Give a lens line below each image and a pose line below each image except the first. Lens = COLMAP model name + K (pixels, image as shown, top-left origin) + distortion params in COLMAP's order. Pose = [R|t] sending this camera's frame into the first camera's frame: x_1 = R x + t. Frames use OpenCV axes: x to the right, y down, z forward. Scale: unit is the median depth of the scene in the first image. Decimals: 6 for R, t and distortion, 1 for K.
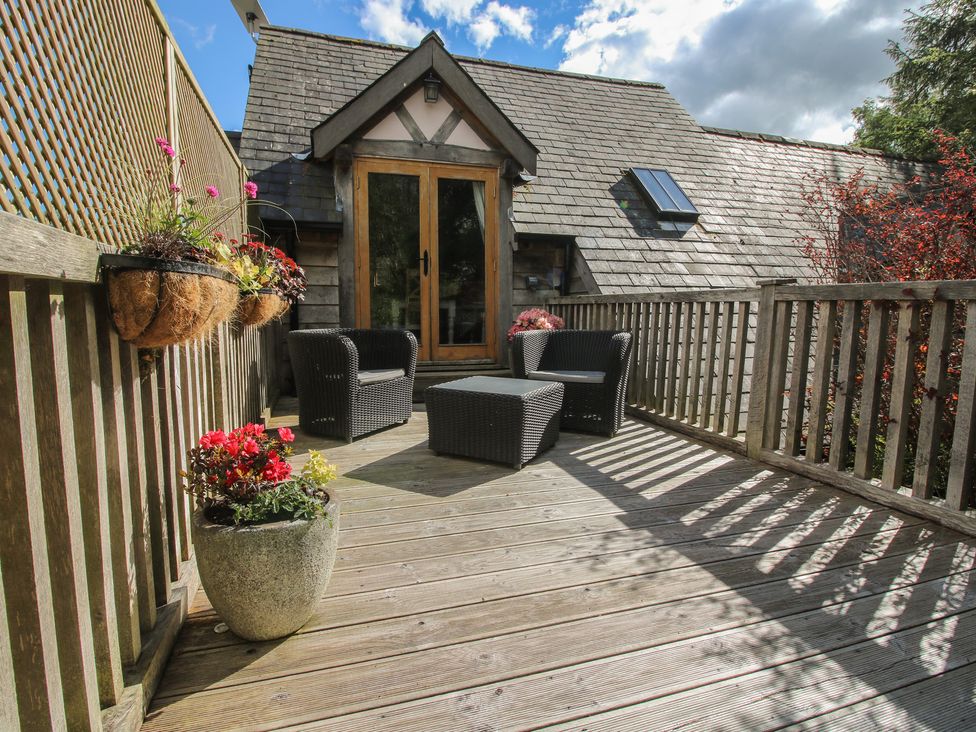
lens RADIAL K [[535.7, 0, 482.6], [0, 535.7, 366.1], [0, 0, 1]] dist [-0.000096, -0.002864]
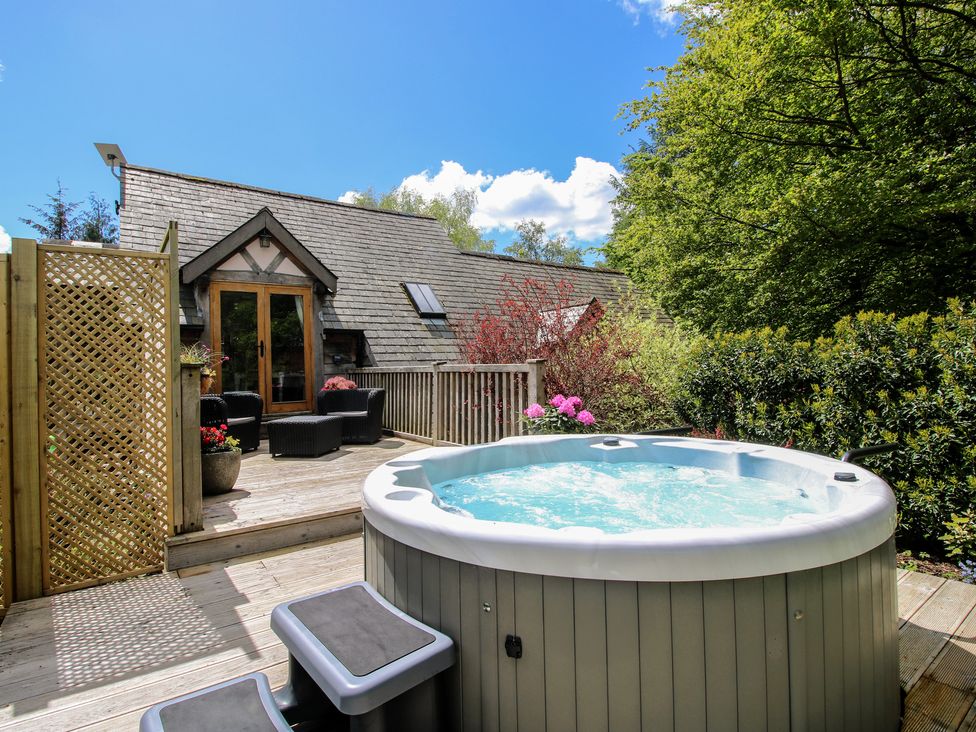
lens RADIAL K [[535.7, 0, 487.9], [0, 535.7, 359.9], [0, 0, 1]] dist [-0.000096, -0.002864]
pose [[0.951952, -0.022784, 0.305399, 0.036039], [0.060241, 0.991677, -0.113792, 0.046087], [-0.300264, 0.126722, 0.945401, -0.581606]]
